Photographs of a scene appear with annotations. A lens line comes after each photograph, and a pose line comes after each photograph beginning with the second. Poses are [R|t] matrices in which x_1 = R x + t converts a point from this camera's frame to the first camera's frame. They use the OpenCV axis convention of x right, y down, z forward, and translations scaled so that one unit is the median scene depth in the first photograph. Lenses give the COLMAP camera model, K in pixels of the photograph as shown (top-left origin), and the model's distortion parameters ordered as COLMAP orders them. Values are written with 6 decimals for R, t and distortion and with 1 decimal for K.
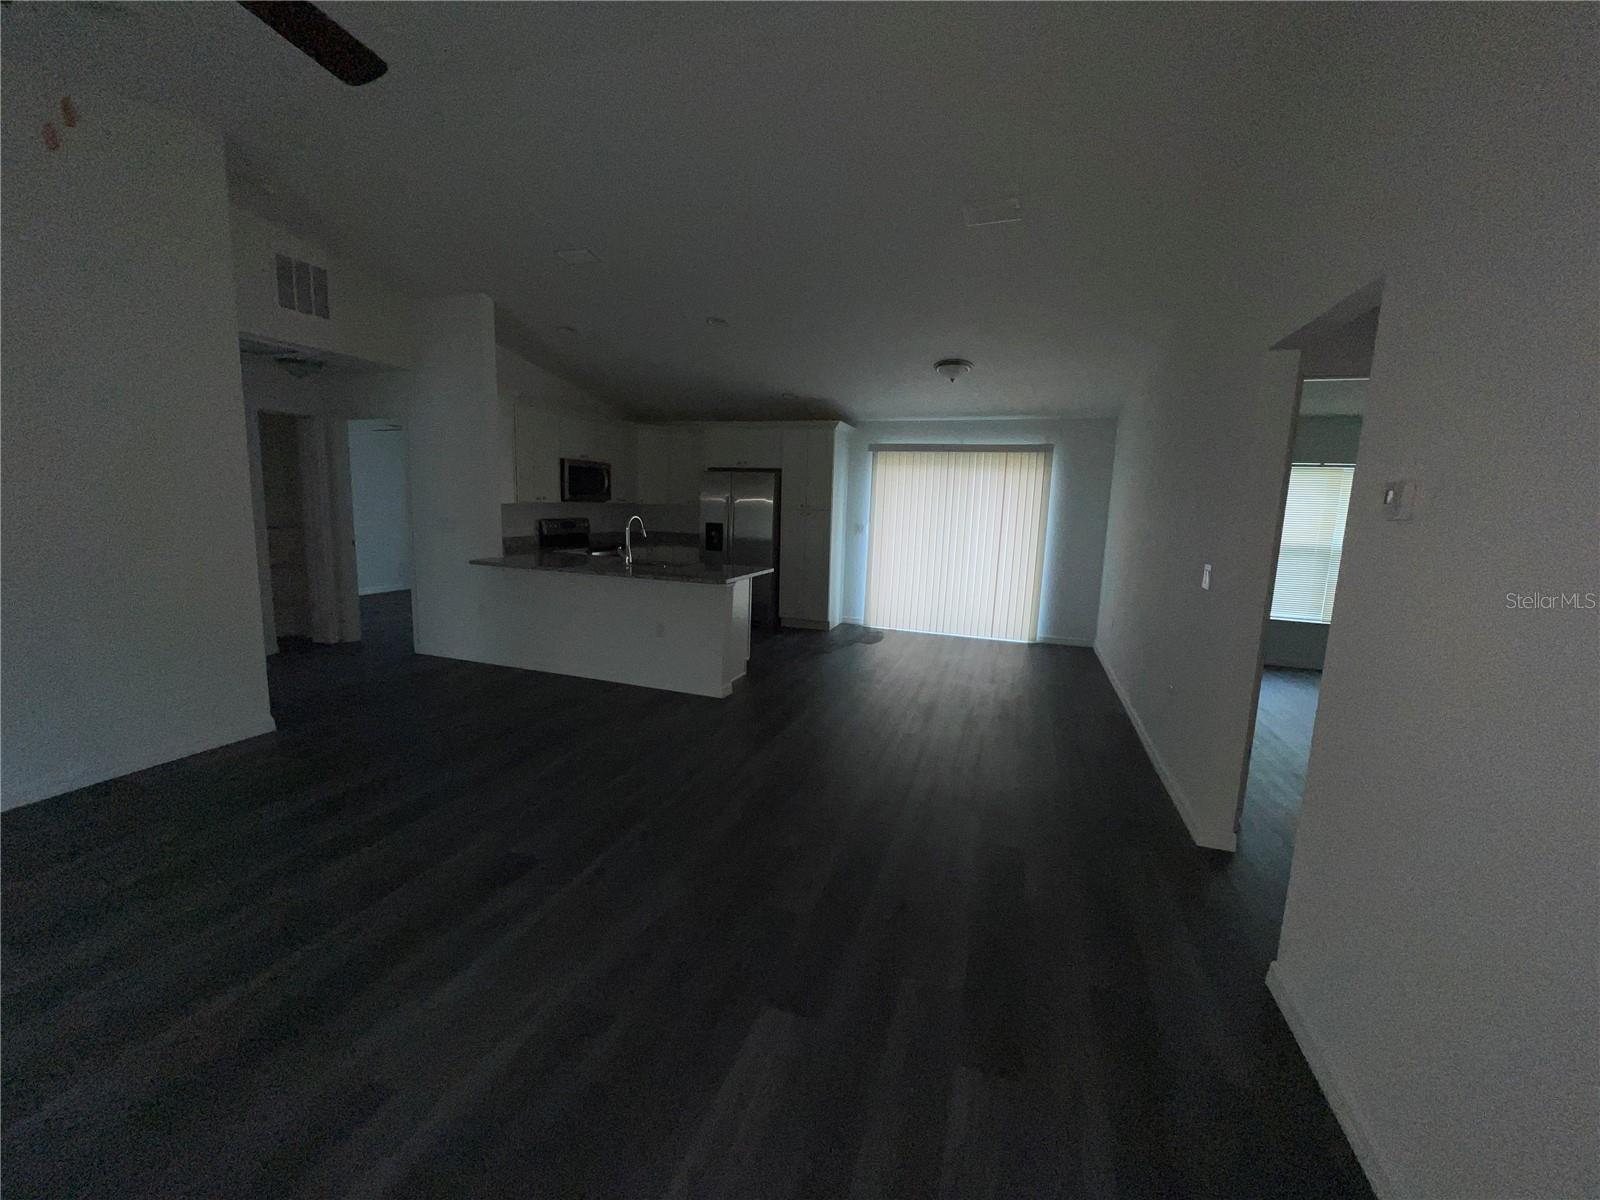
lens RADIAL K [[644.0, 0, 799.3], [0, 644.0, 596.9], [0, 0, 1]] dist [0.000423, 0.000479]
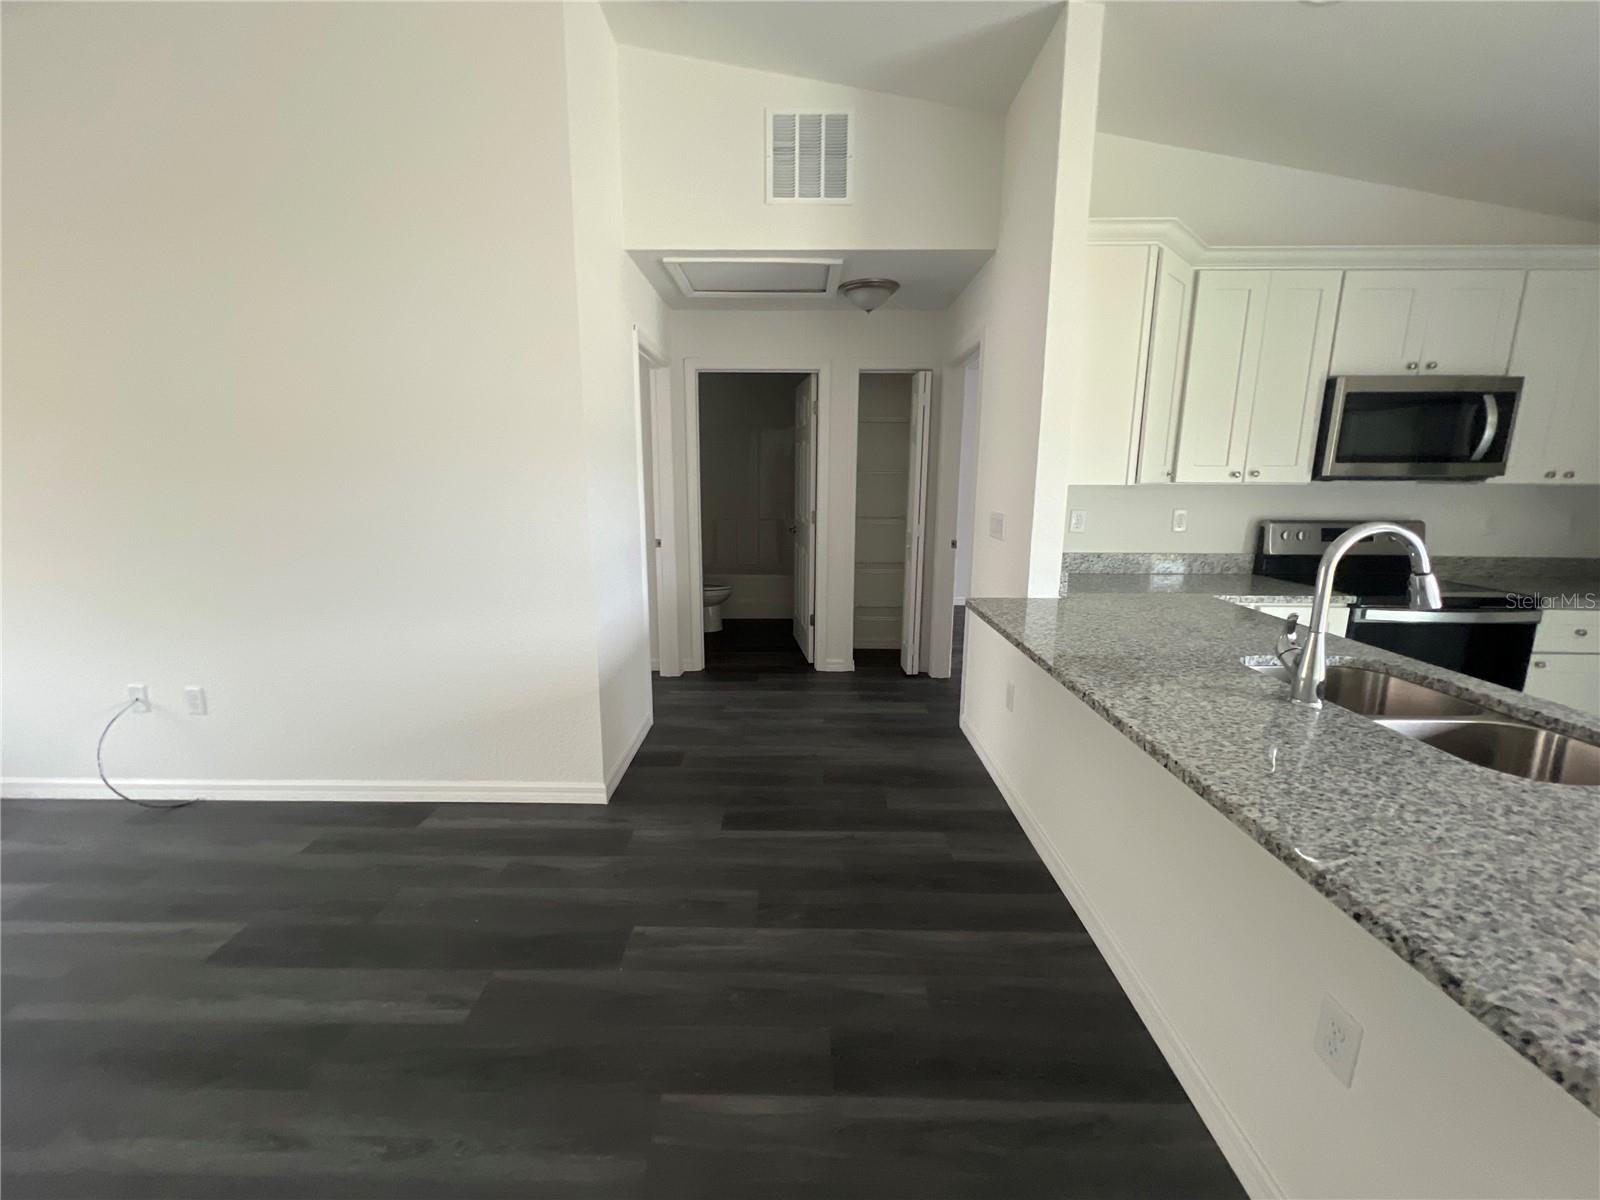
lens RADIAL K [[644.0, 0, 796.3], [0, 644.0, 594.4], [0, 0, 1]] dist [0.000423, 0.000479]
pose [[0.315849, 0.148578, -0.937104, -0.064387], [-0.130350, 0.985093, 0.112252, -0.077285], [0.939813, 0.086697, 0.330508, 0.543498]]
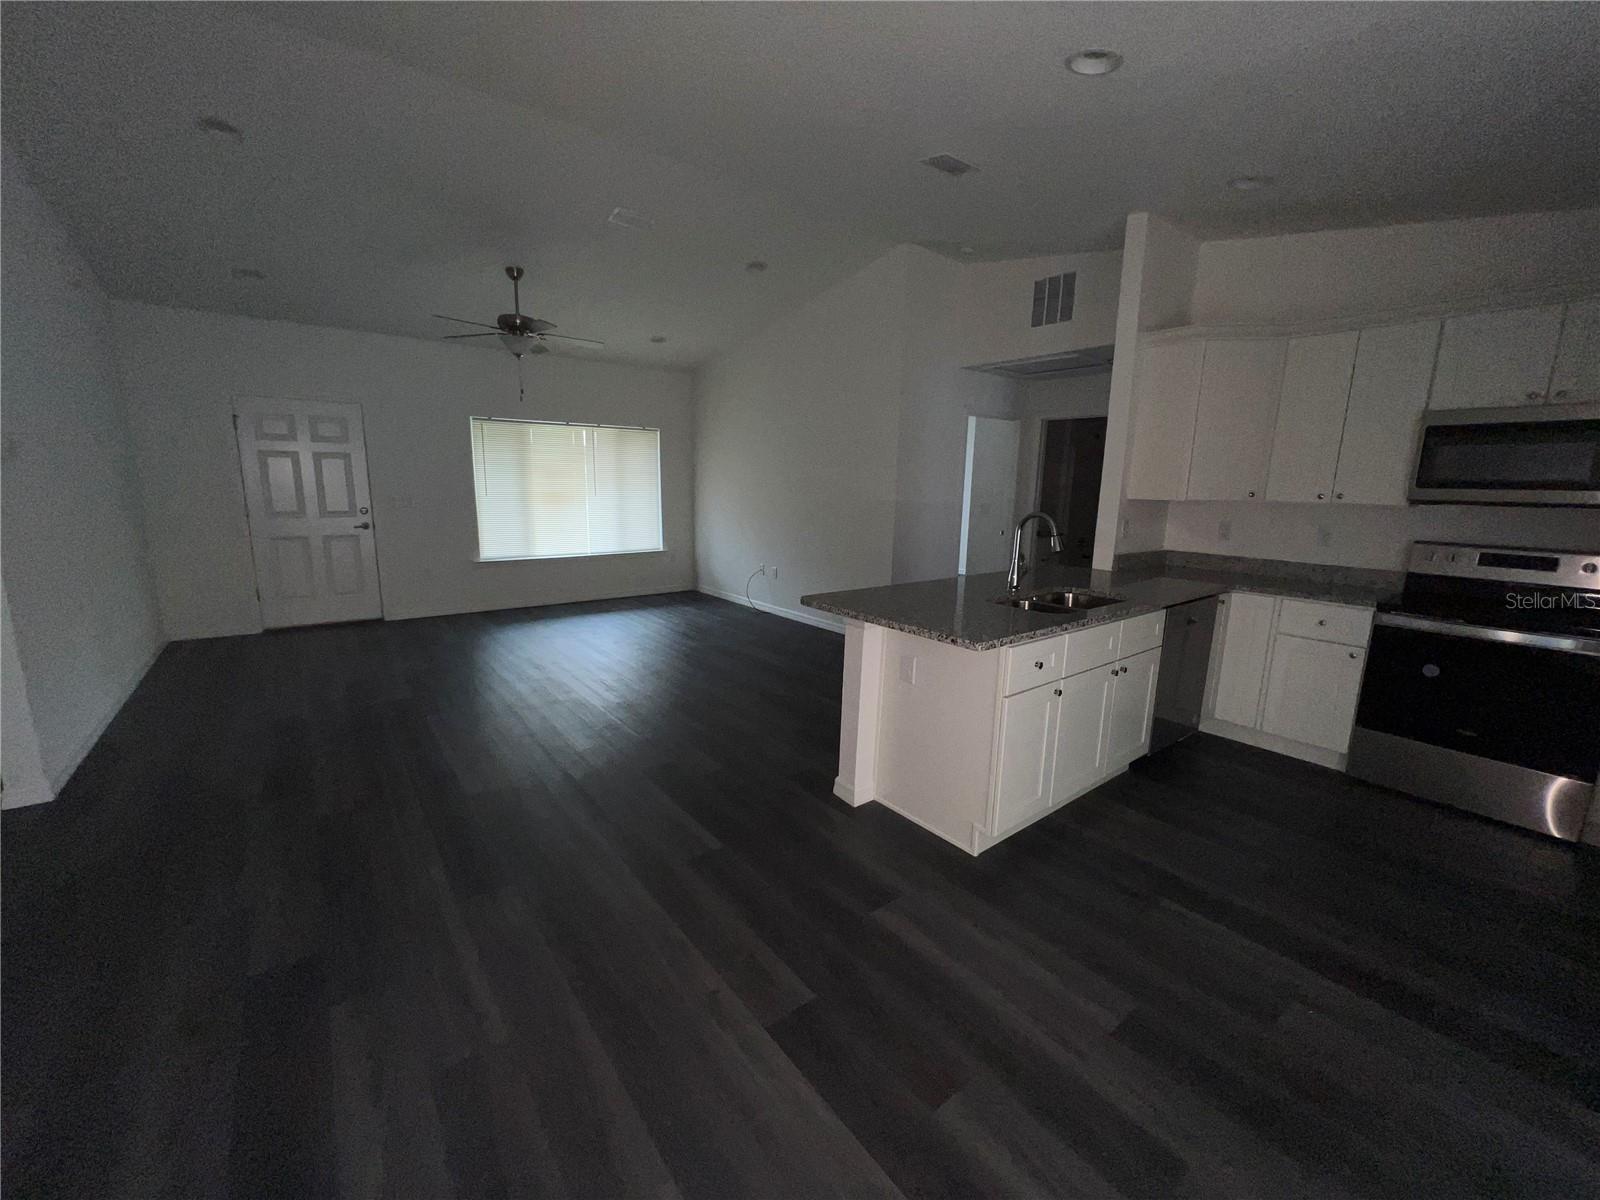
lens RADIAL K [[632.6, 0, 799.3], [0, 632.6, 601.2], [0, 0, 1]] dist [0.000939, -0.000085]
pose [[-0.531867, 0.116688, -0.838750, 0.282878], [-0.161511, 0.958302, 0.235737, -0.117040], [0.831283, 0.260848, -0.490842, 0.874602]]
